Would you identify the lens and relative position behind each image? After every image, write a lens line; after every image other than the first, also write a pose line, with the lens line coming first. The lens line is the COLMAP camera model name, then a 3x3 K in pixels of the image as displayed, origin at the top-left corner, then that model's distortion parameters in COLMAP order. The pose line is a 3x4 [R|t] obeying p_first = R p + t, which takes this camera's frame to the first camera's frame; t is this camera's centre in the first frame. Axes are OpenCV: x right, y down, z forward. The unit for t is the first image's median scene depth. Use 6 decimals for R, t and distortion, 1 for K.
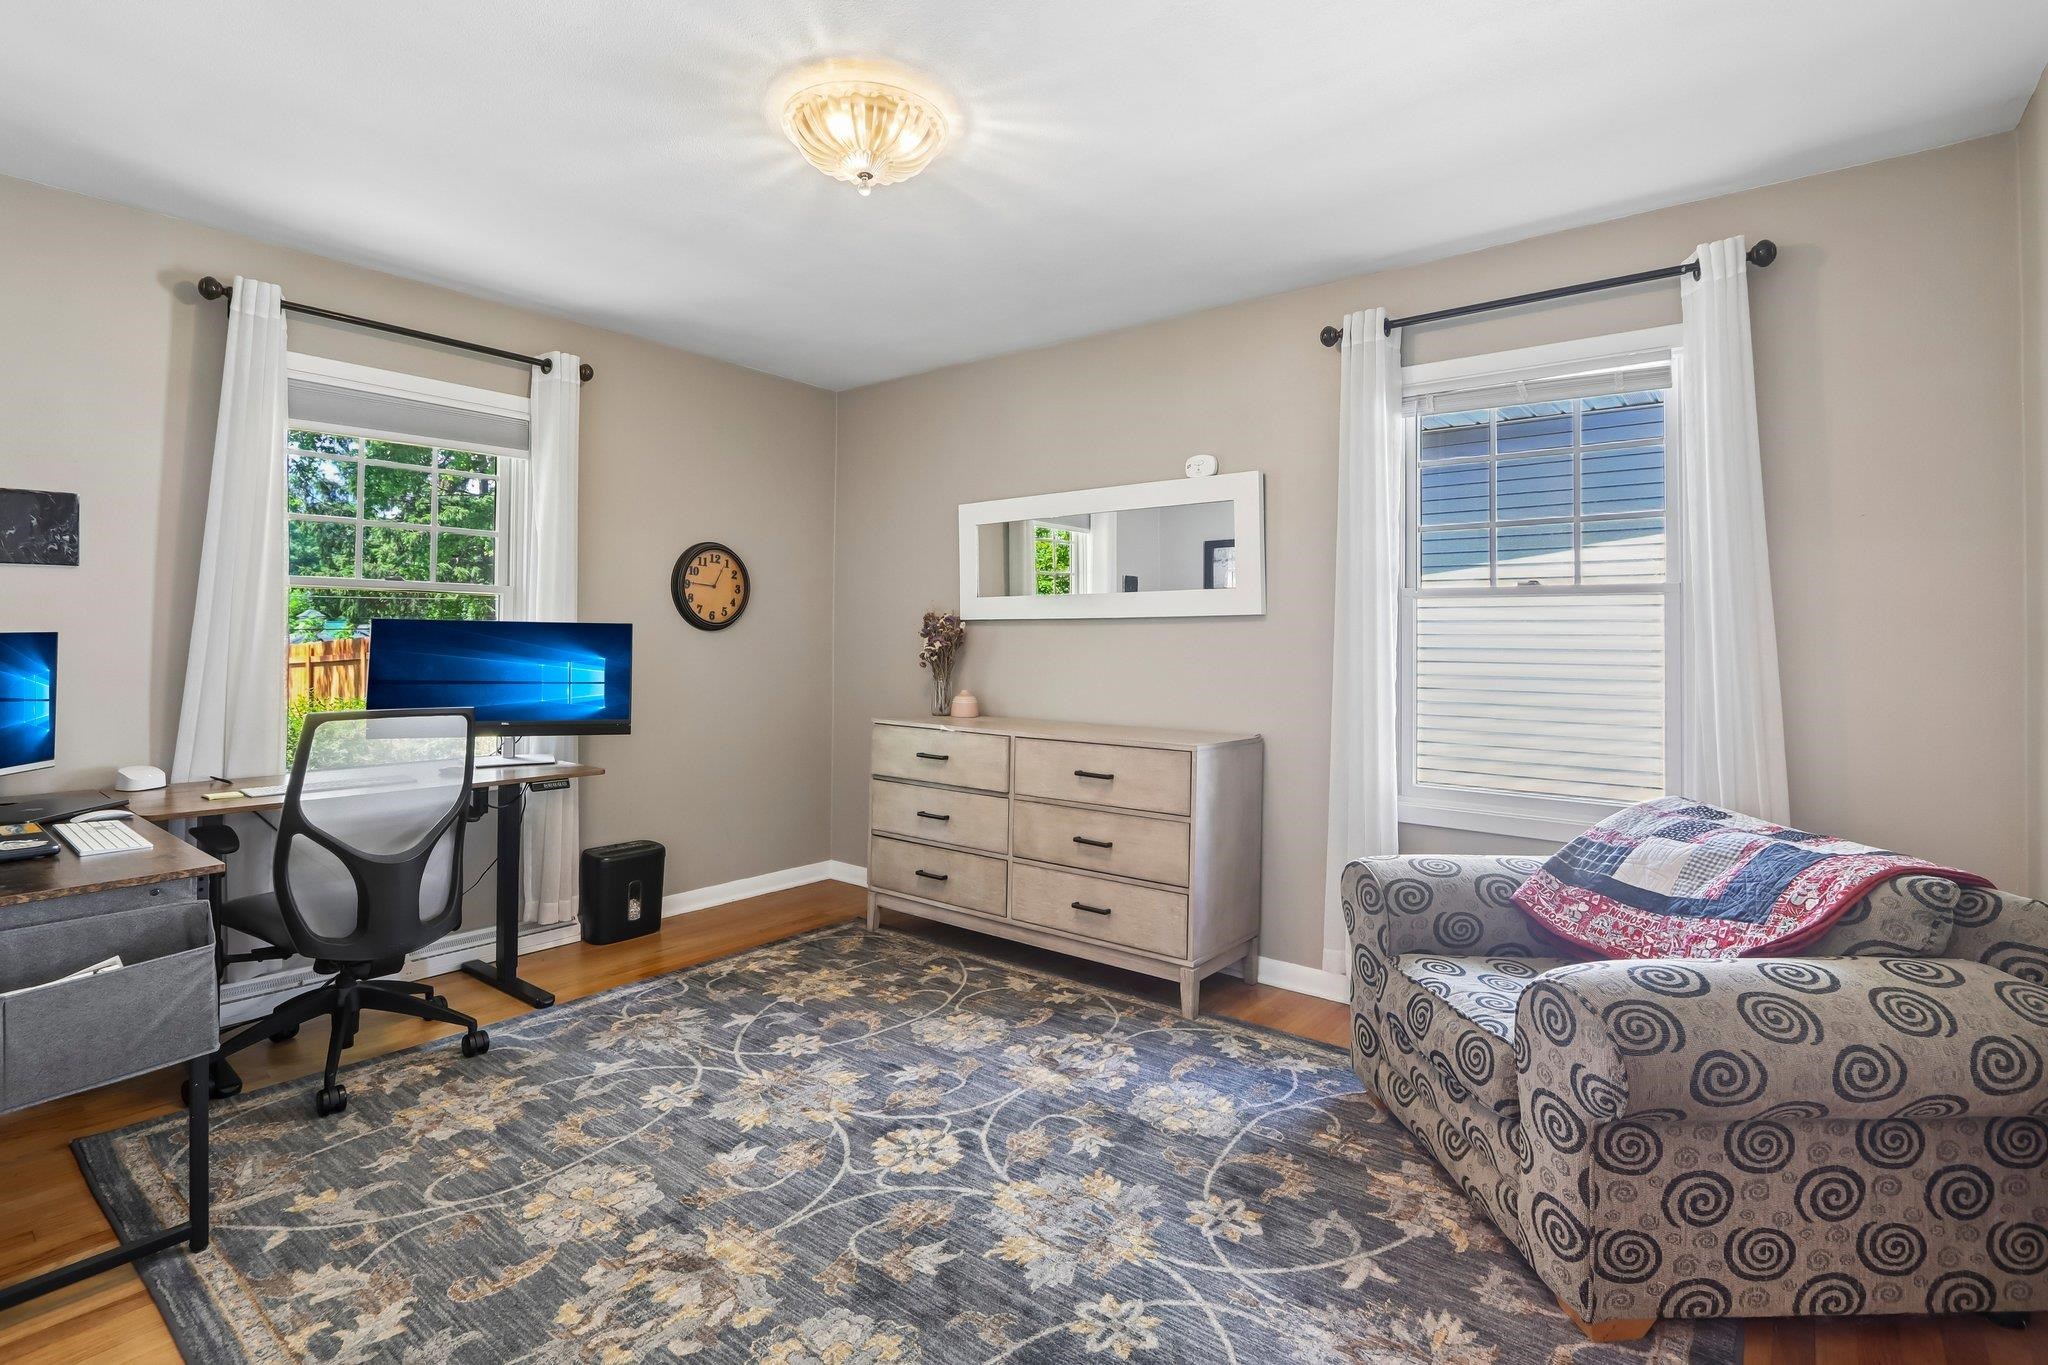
lens RADIAL K [[974.9, 0, 1020.2], [0, 974.9, 636.6], [0, 0, 1]] dist [-0.014300, 0.000463]
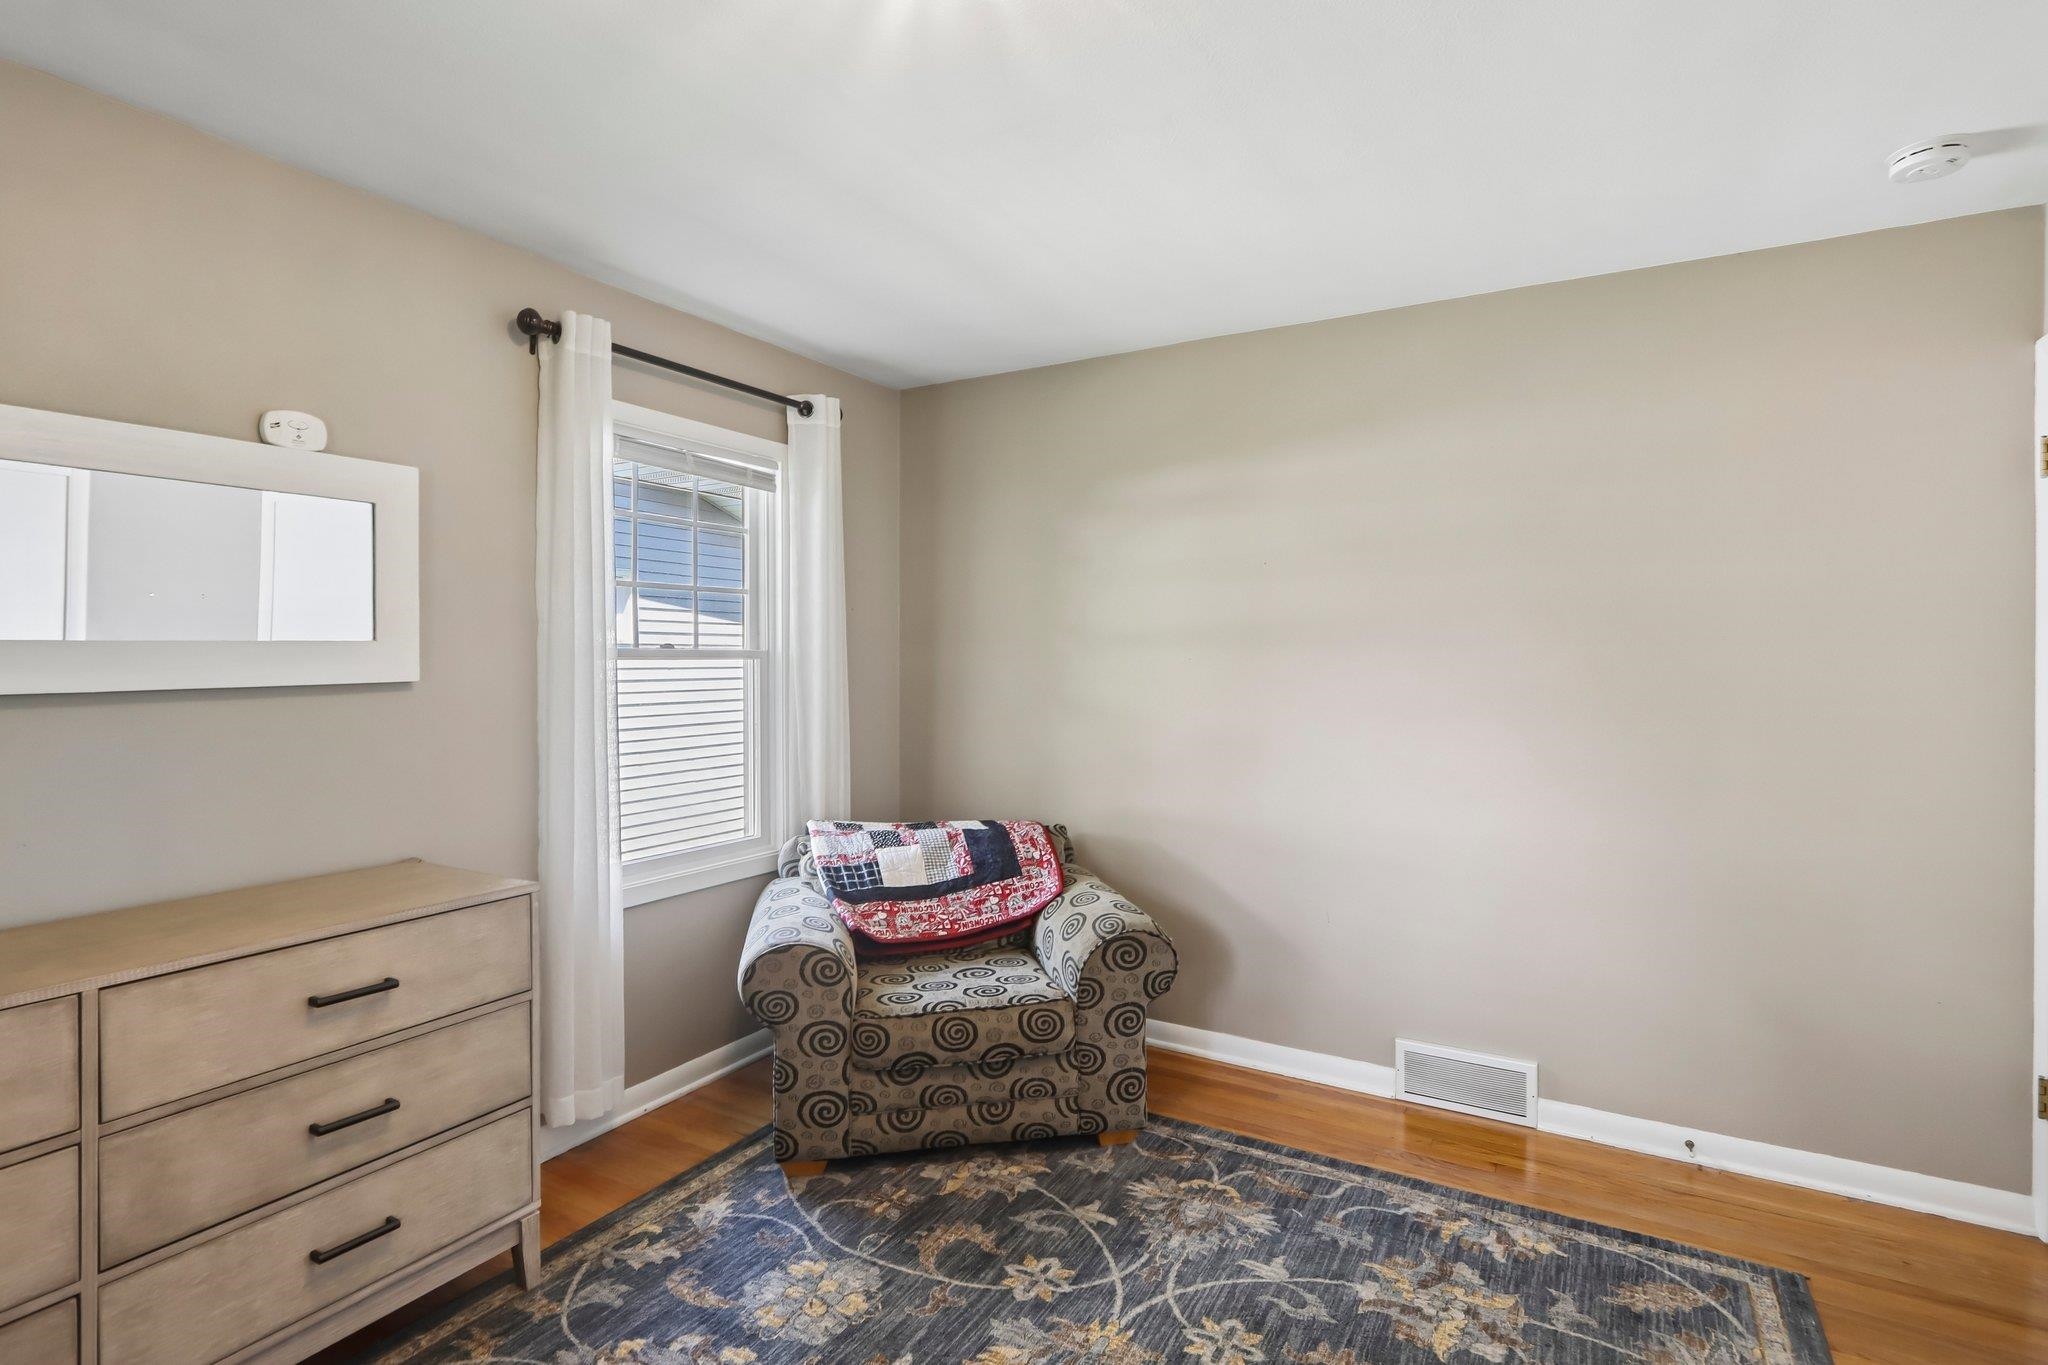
lens RADIAL K [[960.4, 0, 1023.5], [0, 960.4, 672.1], [0, 0, 1]] dist [-0.019625, 0.000248]
pose [[-0.128393, -0.022767, 0.991462, -0.609846], [-0.004322, 0.999740, 0.022397, -0.060581], [-0.991714, -0.001410, -0.128458, 0.881856]]
